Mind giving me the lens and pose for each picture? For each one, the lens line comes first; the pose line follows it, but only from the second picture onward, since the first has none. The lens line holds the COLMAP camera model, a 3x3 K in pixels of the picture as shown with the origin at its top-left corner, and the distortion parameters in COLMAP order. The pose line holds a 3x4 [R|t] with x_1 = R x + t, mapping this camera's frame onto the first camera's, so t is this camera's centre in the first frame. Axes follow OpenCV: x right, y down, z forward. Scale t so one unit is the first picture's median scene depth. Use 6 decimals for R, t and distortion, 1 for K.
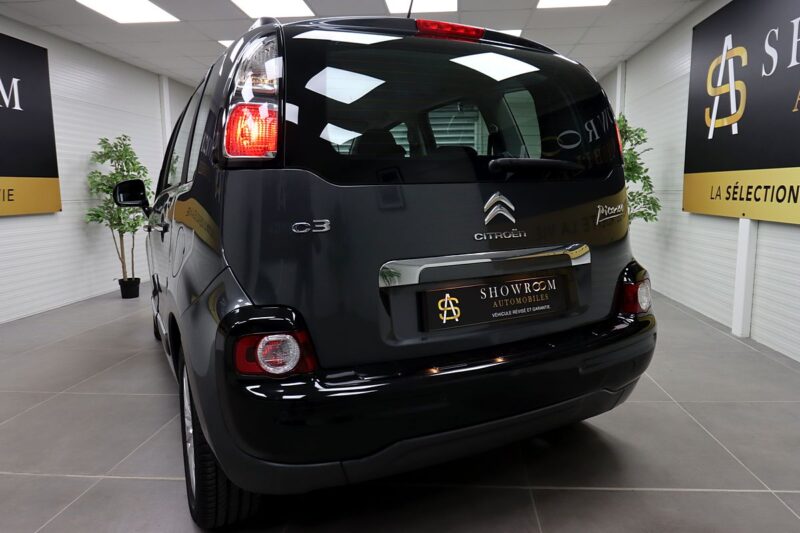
lens RADIAL K [[538.9, 0, 401.0], [0, 538.9, 254.0], [0, 0, 1]] dist [-0.002747, -0.001942]
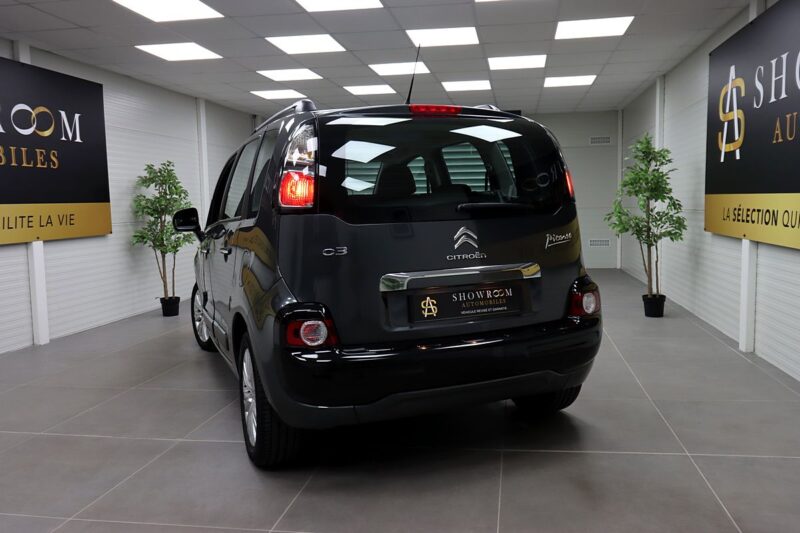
lens RADIAL K [[641.9, 0, 399.8], [0, 641.9, 258.4], [0, 0, 1]] dist [0.011373, -0.006349]
pose [[0.996408, -0.001467, -0.084673, 0.067185], [-0.000920, 0.999603, -0.028147, 0.007900], [0.084681, 0.028124, 0.996011, -0.314969]]
